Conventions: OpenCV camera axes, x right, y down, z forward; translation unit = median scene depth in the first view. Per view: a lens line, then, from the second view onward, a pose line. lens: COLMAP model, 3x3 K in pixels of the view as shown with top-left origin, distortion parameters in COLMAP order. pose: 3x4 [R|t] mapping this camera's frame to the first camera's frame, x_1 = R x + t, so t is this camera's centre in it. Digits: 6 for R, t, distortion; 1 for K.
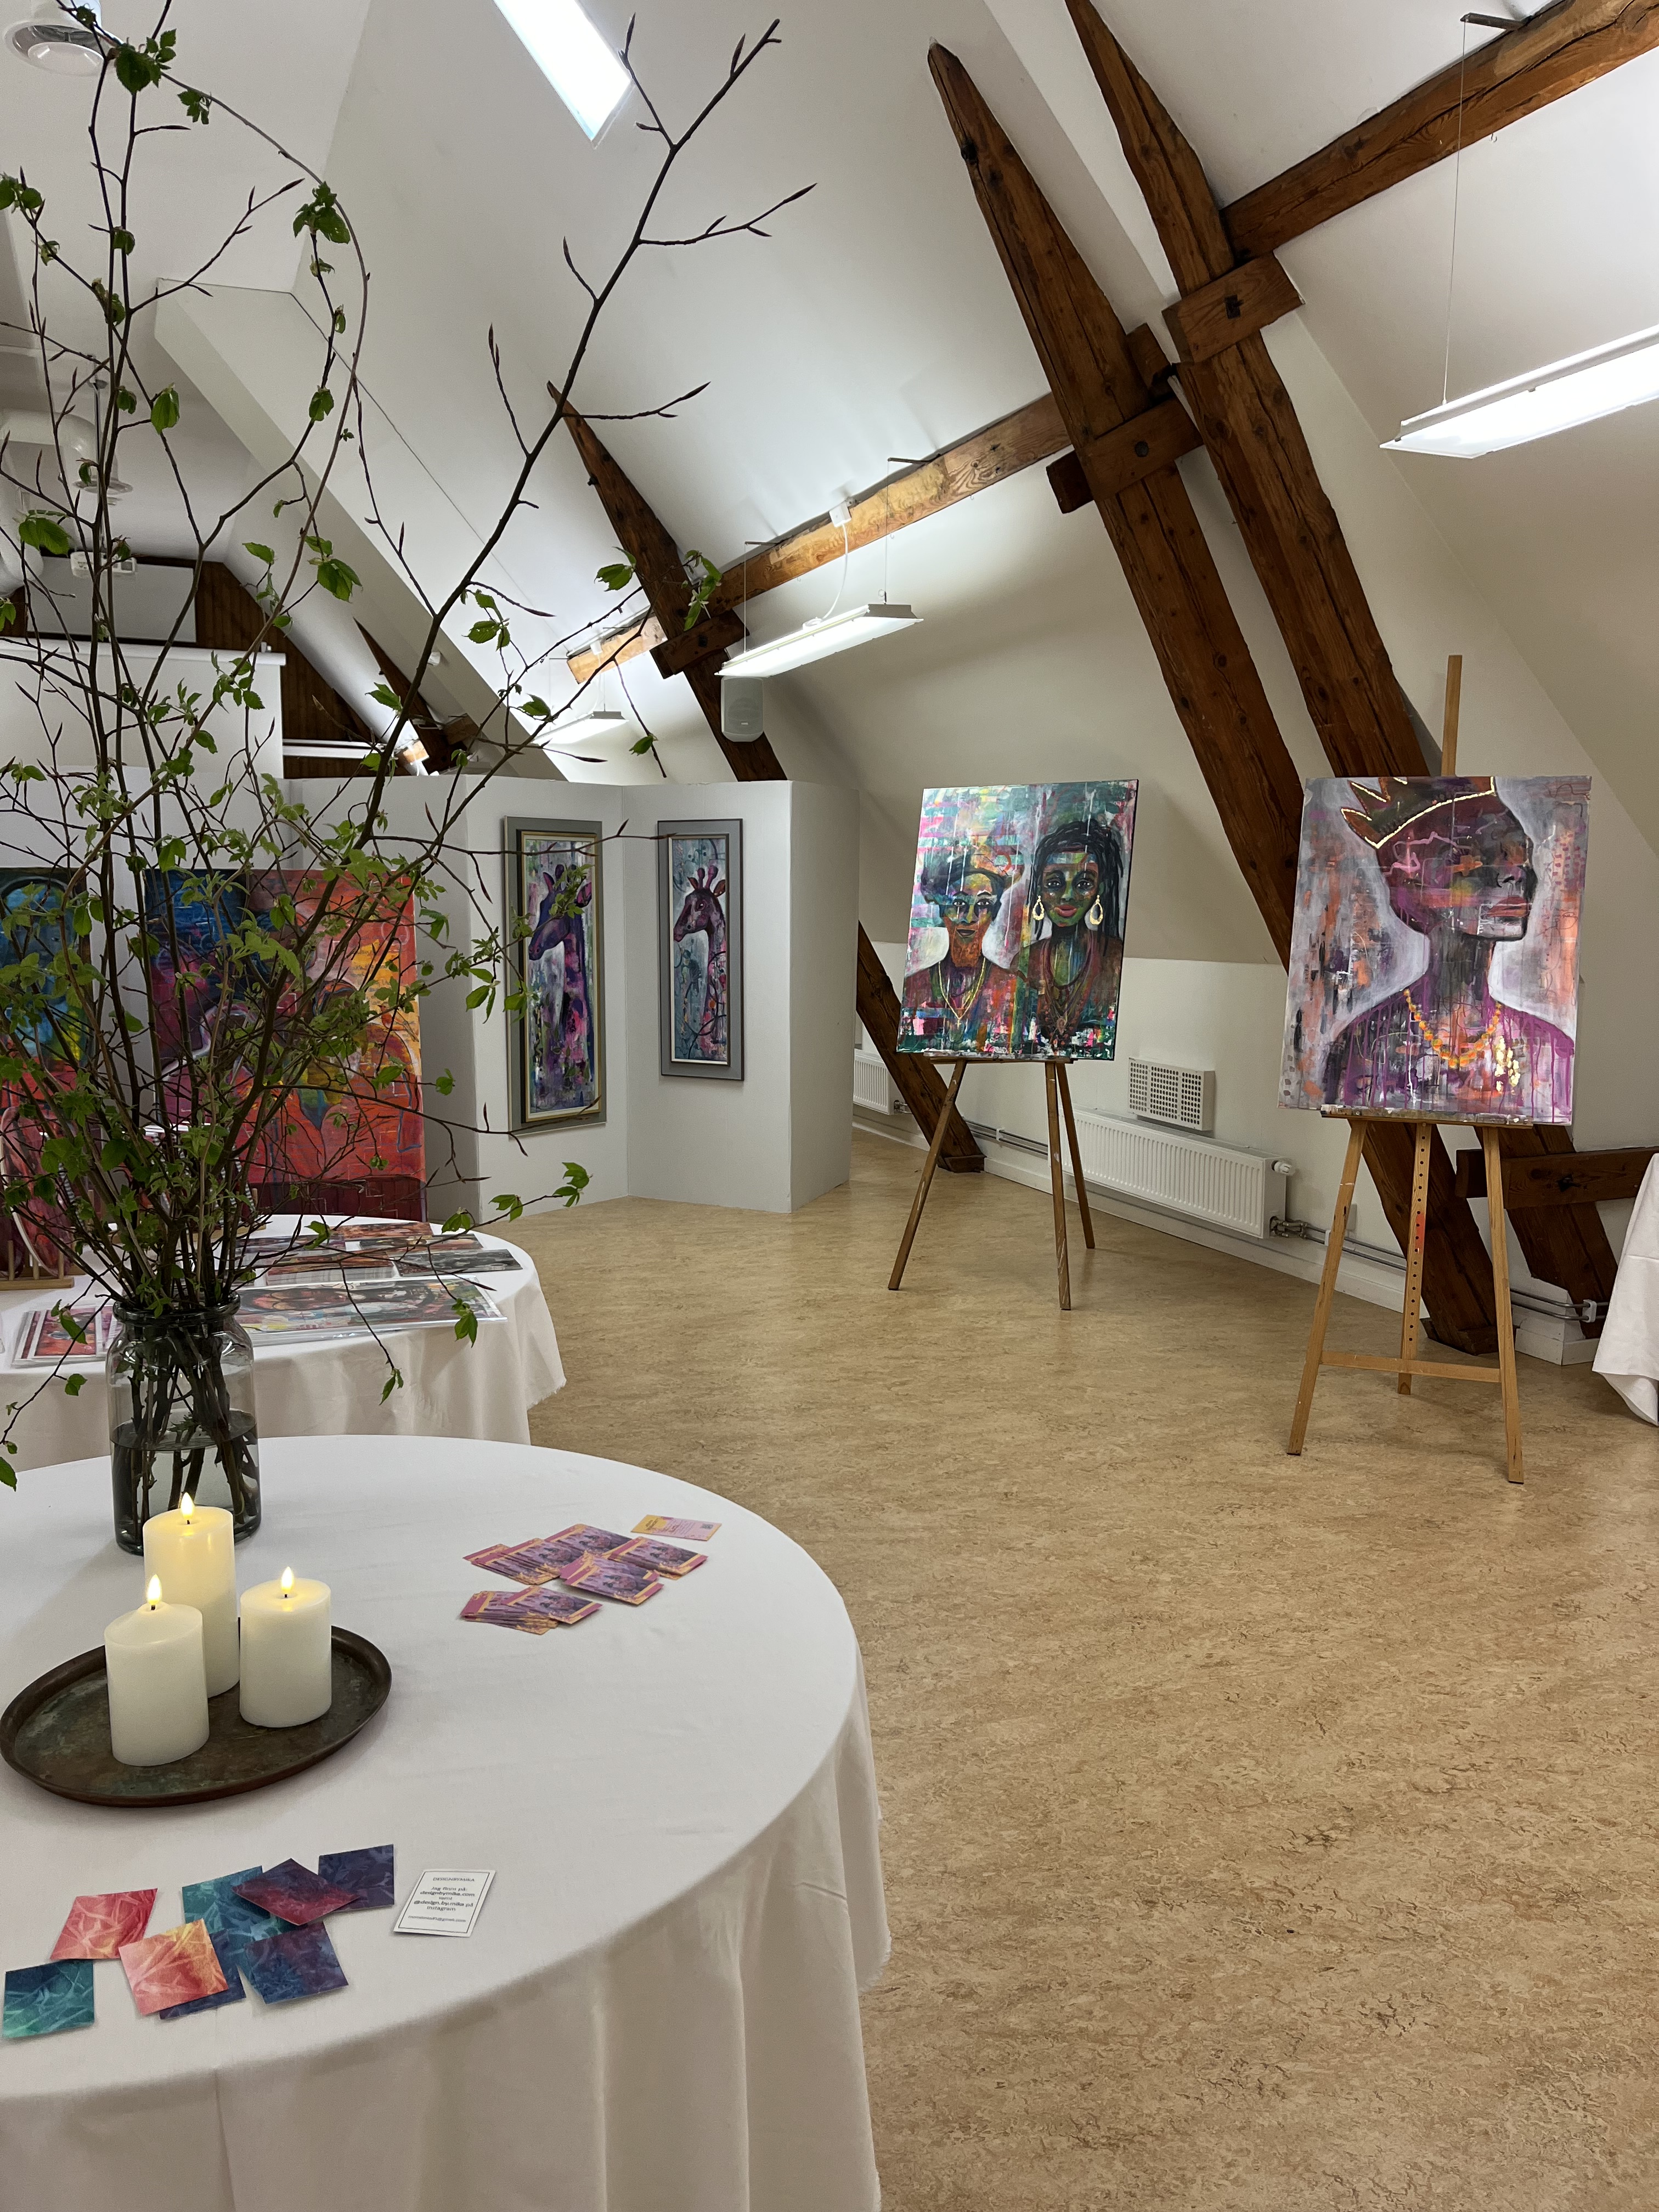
lens RADIAL K [[1659.0, 0, 832.6], [0, 1659.0, 1106.9], [0, 0, 1]] dist [0.039276, -0.033427]
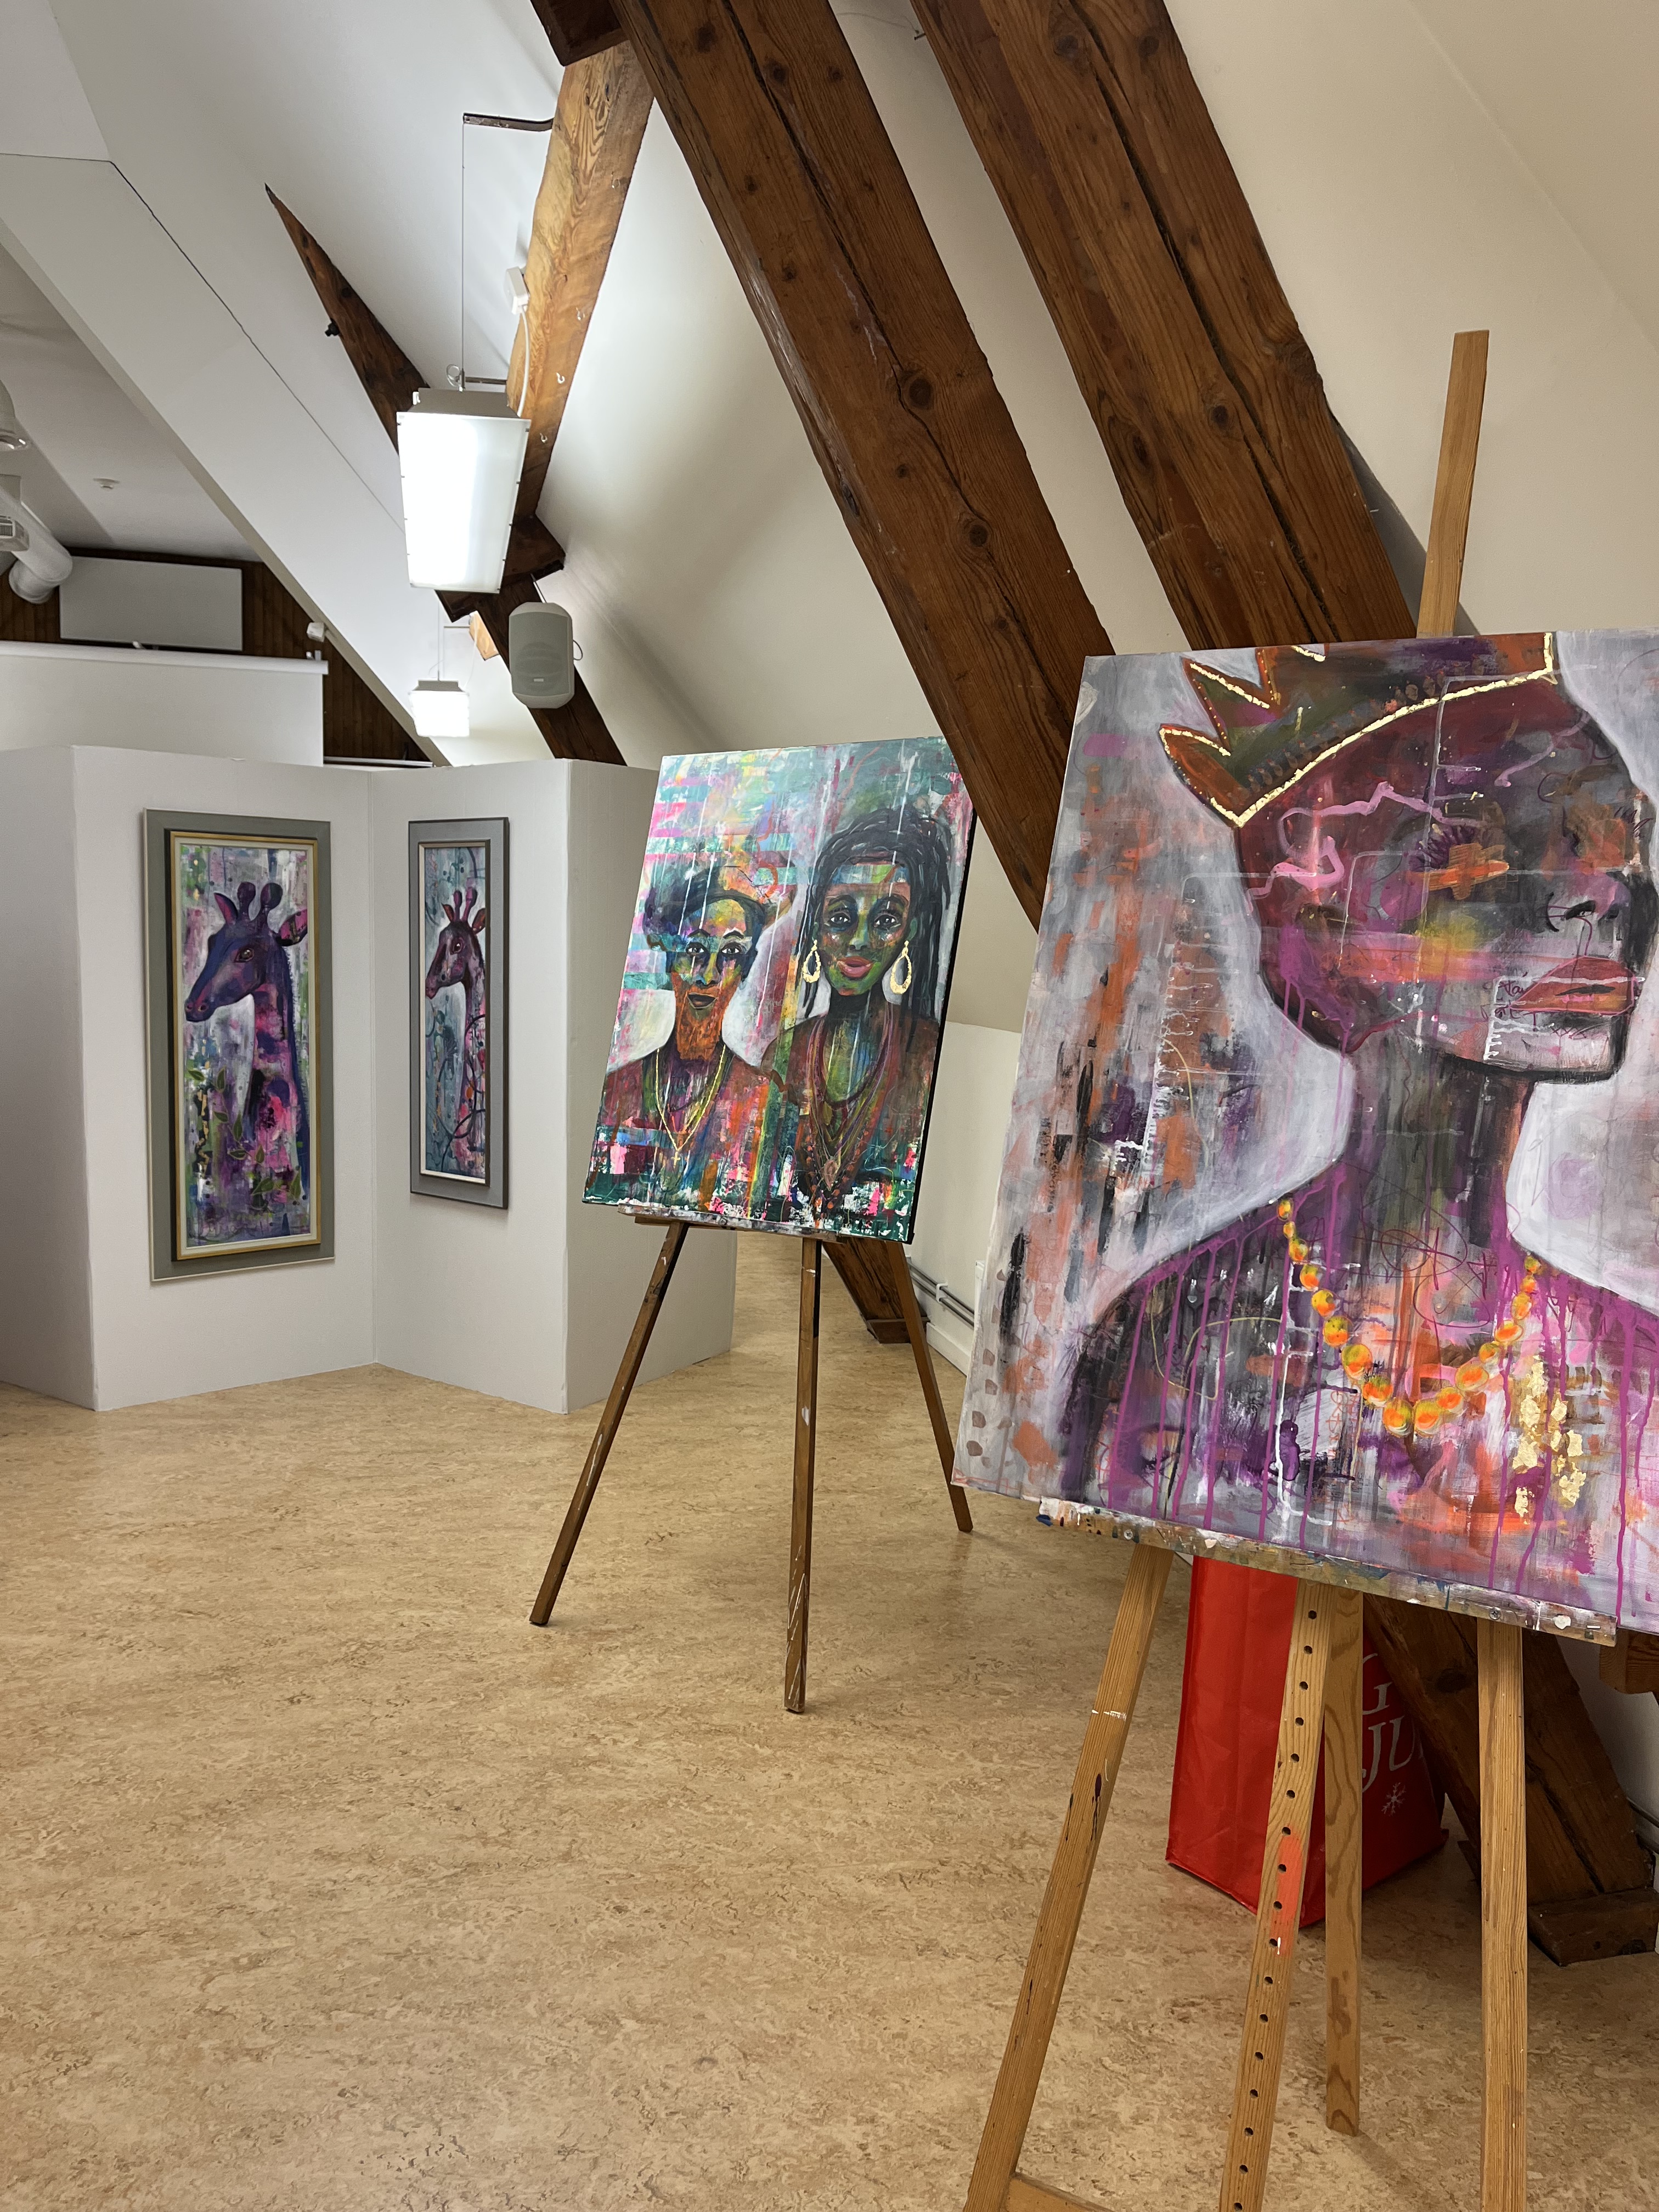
lens RADIAL K [[1659.0, 0, 822.5], [0, 1659.0, 1107.3], [0, 0, 1]] dist [0.039276, -0.033427]
pose [[0.987446, 0.034834, -0.154069, 0.221253], [-0.039065, 0.998936, -0.024519, -0.057821], [0.153051, 0.030229, 0.987756, 0.456618]]
